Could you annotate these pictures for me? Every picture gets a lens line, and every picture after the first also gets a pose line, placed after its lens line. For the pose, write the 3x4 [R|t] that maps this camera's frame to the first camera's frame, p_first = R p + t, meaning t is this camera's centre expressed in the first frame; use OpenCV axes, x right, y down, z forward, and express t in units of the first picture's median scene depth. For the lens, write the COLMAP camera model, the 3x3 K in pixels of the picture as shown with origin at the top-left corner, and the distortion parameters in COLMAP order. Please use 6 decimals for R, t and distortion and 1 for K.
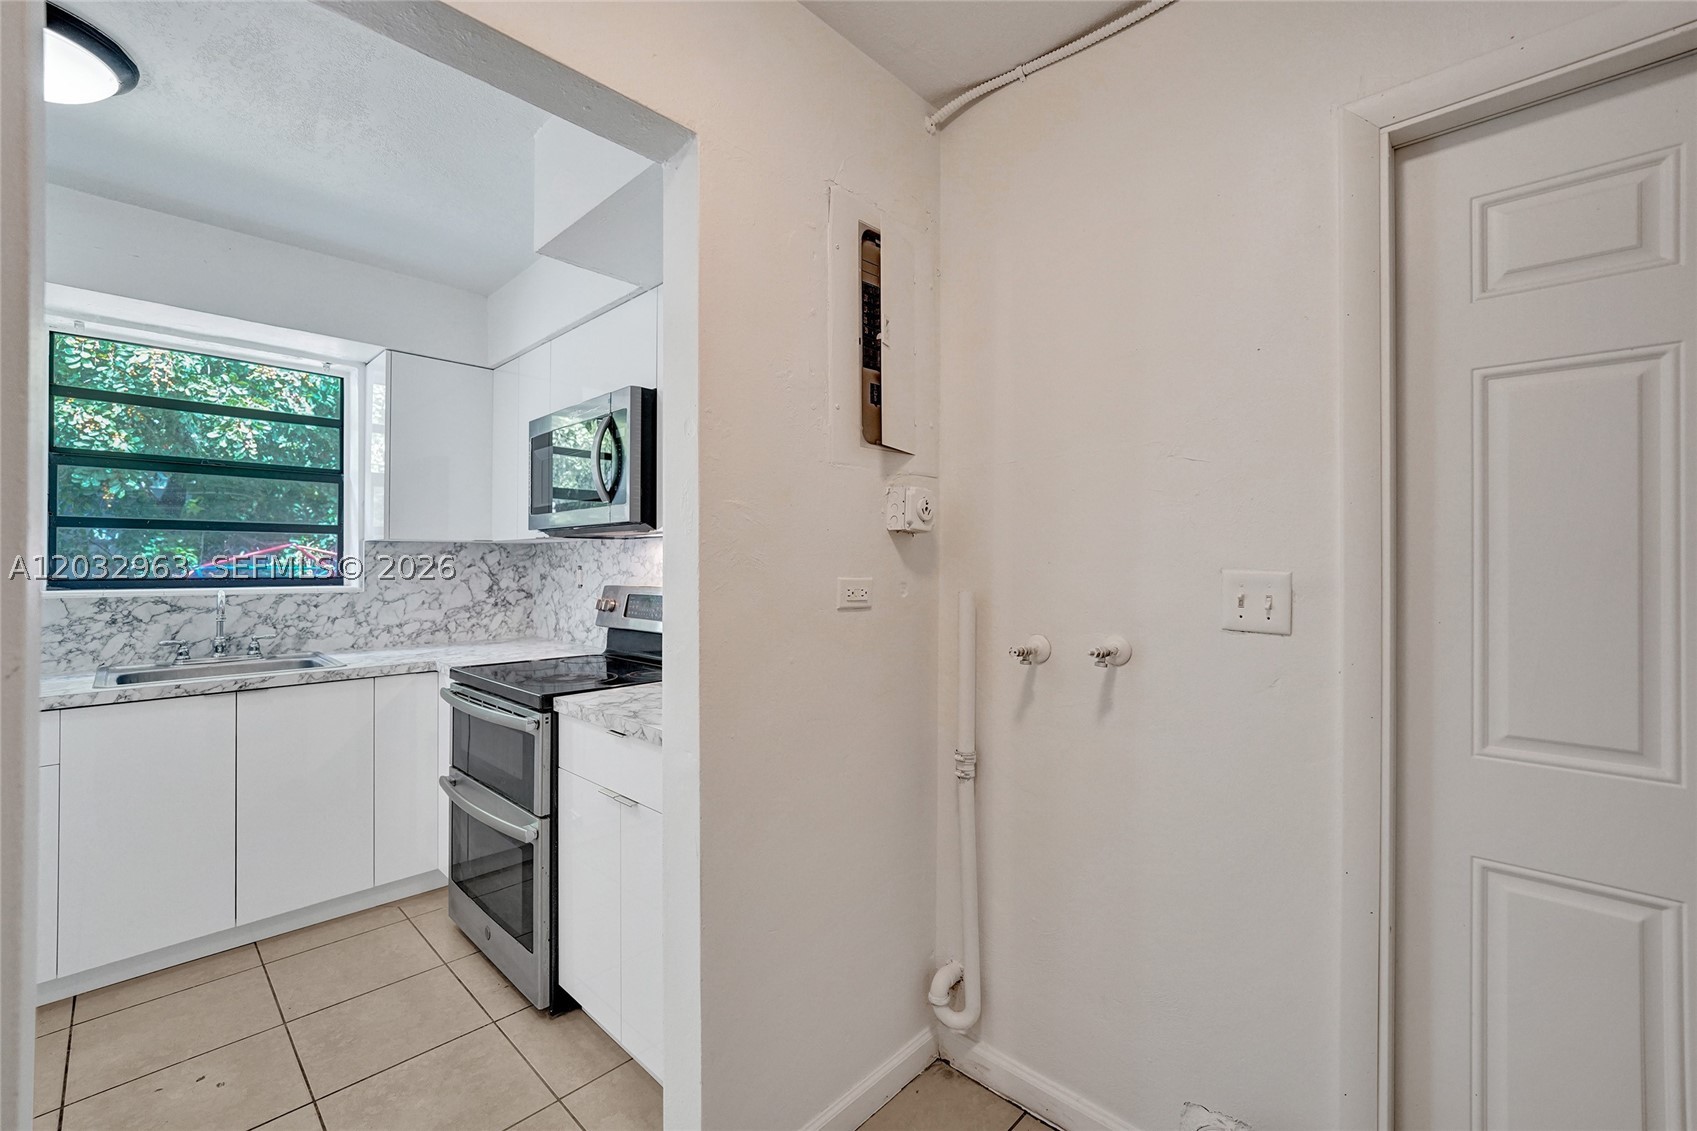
lens RADIAL K [[702.1, 0, 845.9], [0, 702.1, 561.2], [0, 0, 1]] dist [-0.000258, 0.000439]
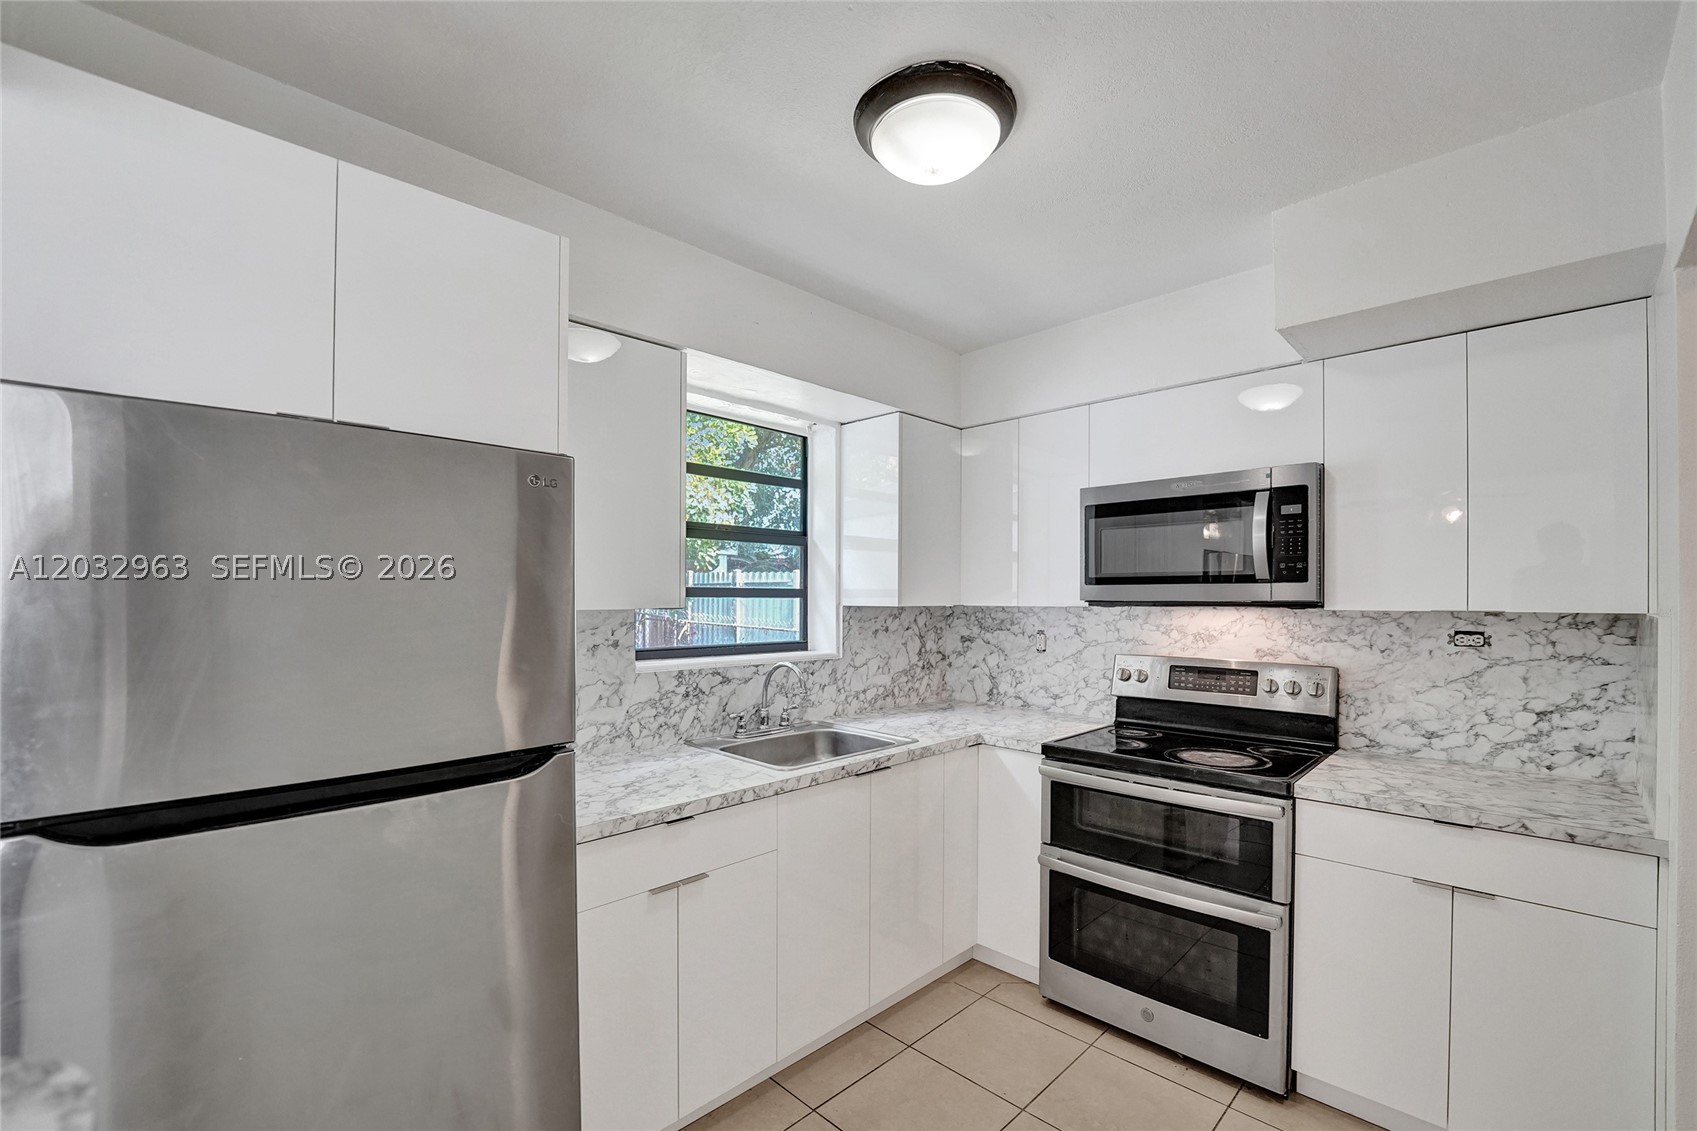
lens RADIAL K [[716.1, 0, 857.2], [0, 716.1, 597.6], [0, 0, 1]] dist [-0.027877, 0.000039]
pose [[0.999980, 0.002909, -0.005586, -0.703967], [-0.002887, 0.999988, 0.003947, -0.047156], [0.005598, -0.003931, 0.999977, 0.005944]]
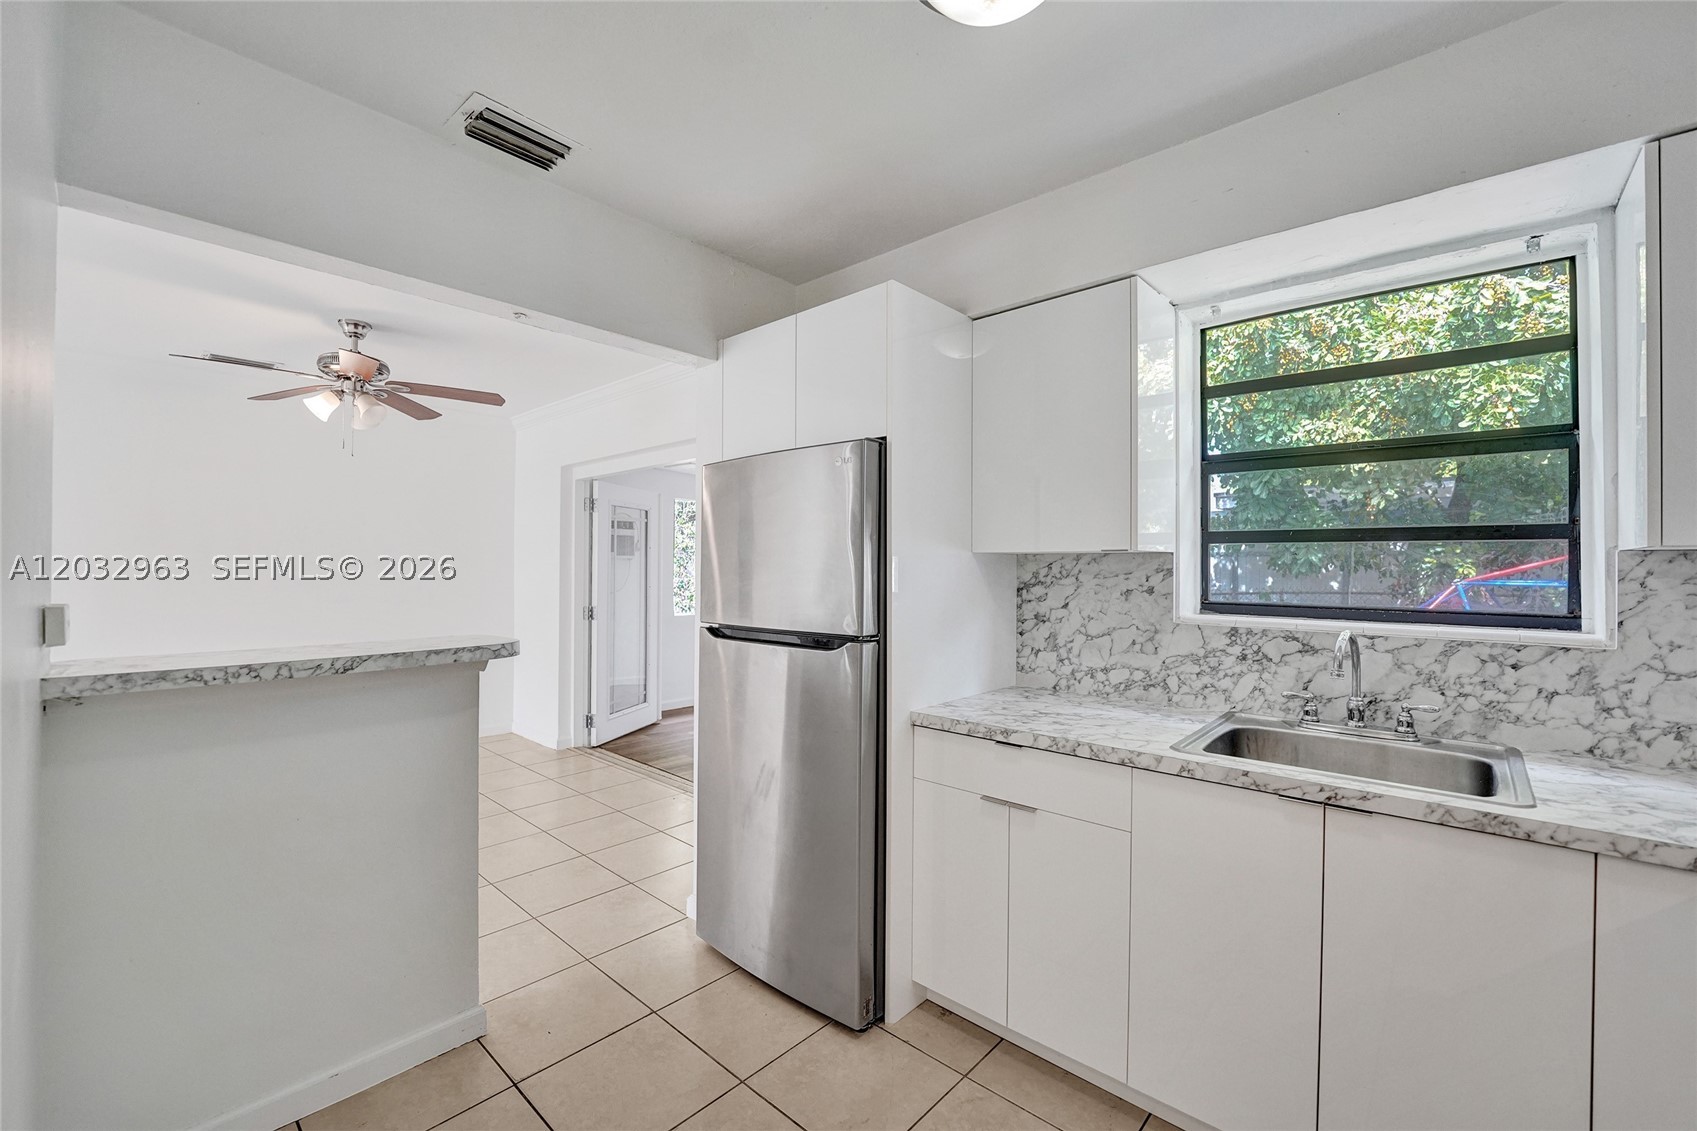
lens RADIAL K [[698.3, 0, 843.2], [0, 698.3, 558.9], [0, 0, 1]] dist [-0.020443, 0.000653]
pose [[0.034130, -0.009772, -0.999370, -0.221621], [-0.004842, 0.999939, -0.009943, -0.016082], [0.999406, 0.005178, 0.034080, 0.445110]]
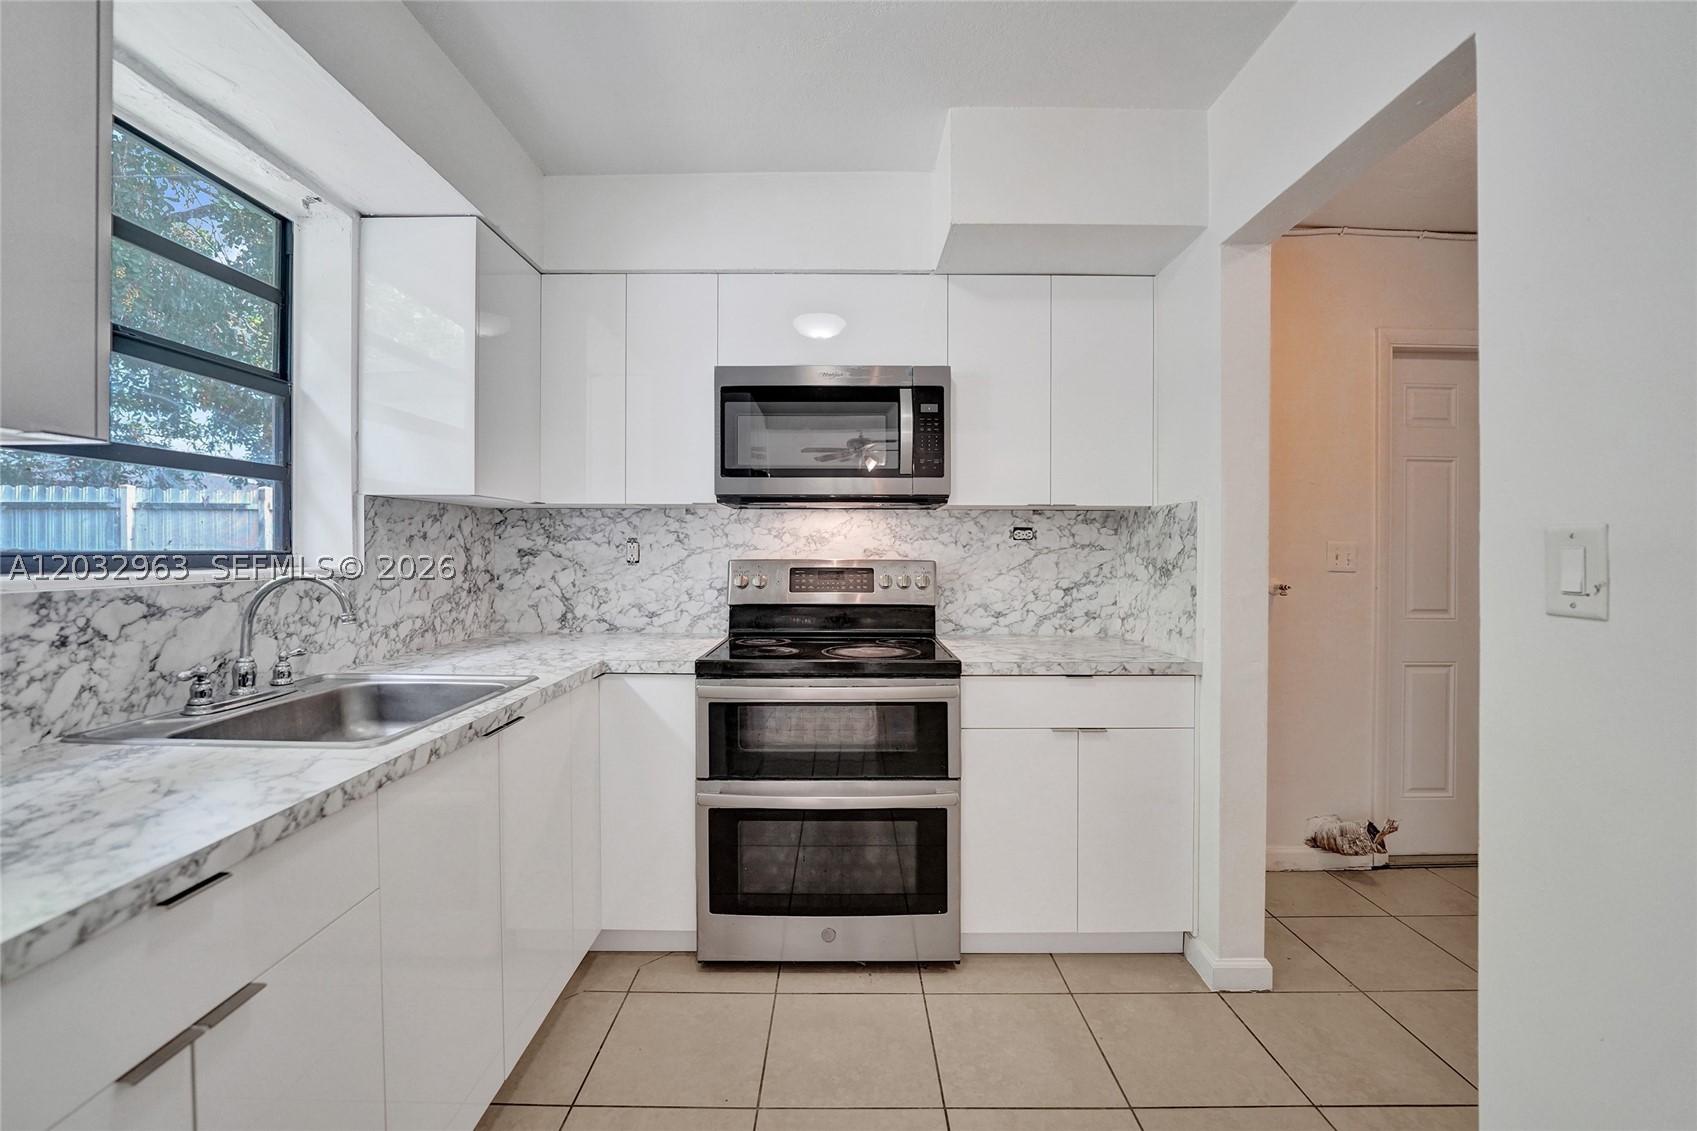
lens RADIAL K [[698.3, 0, 843.2], [0, 698.3, 558.9], [0, 0, 1]] dist [-0.020443, 0.000653]
pose [[0.721304, -0.009289, 0.692556, -0.861030], [-0.005077, 0.999812, 0.018697, 0.015910], [-0.692600, -0.017002, 0.721122, 0.262403]]
